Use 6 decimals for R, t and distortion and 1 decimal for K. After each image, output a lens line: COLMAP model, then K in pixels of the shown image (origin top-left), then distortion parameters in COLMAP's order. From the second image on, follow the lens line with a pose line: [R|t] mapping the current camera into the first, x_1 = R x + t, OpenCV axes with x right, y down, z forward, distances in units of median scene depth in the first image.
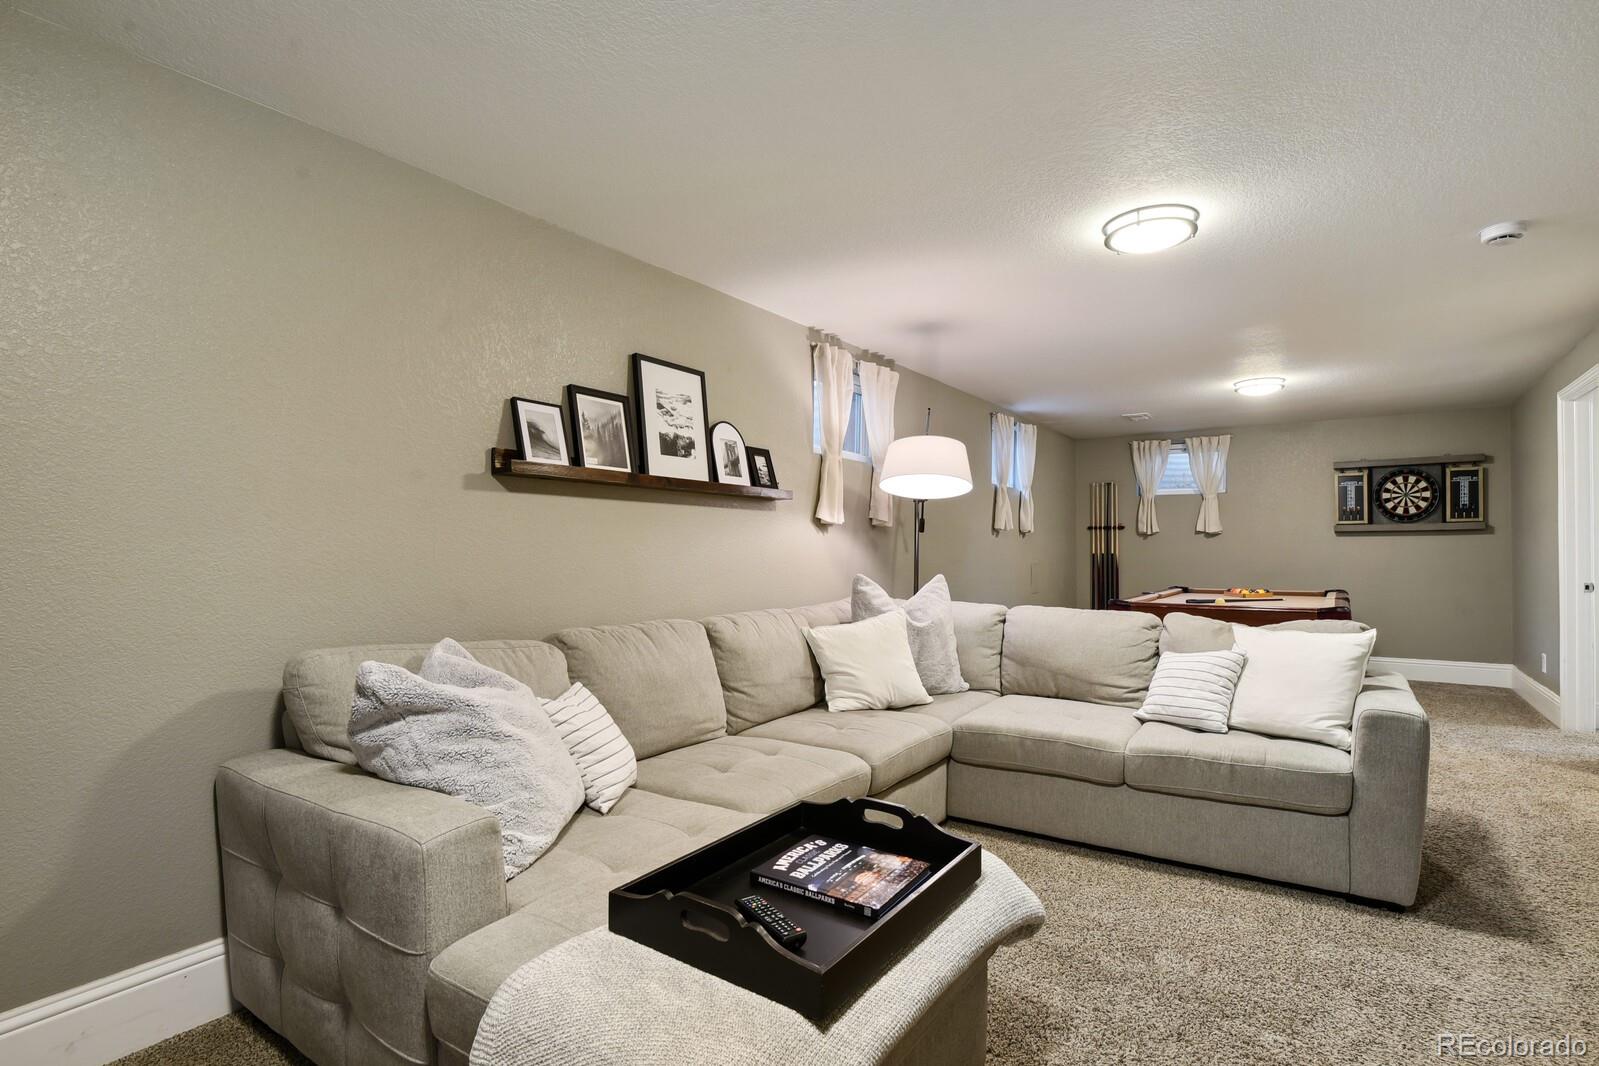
lens RADIAL K [[787.8, 0, 804.7], [0, 787.8, 544.2], [0, 0, 1]] dist [-0.008245, -0.000992]
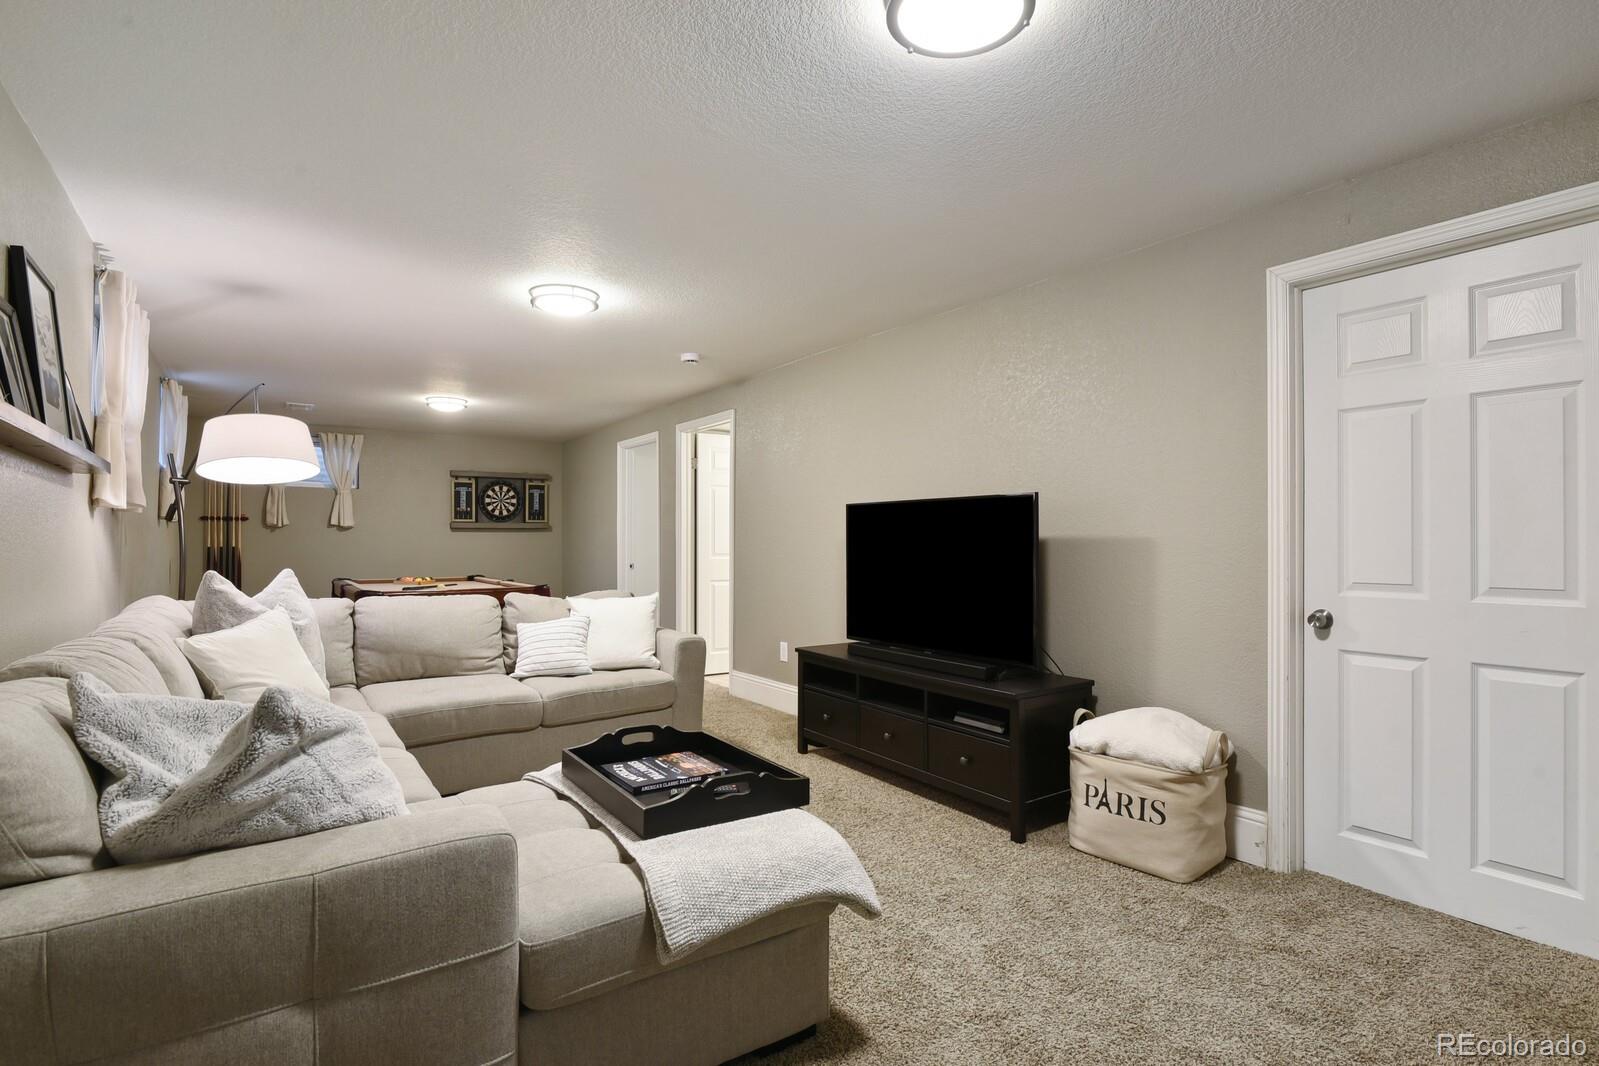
lens RADIAL K [[787.8, 0, 813.6], [0, 787.8, 534.0], [0, 0, 1]] dist [-0.008245, -0.000992]
pose [[0.348069, 0.011136, 0.937403, -0.281916], [-0.006697, 0.999933, -0.009392, 0.001179], [-0.937445, -0.003009, 0.348121, 0.062202]]
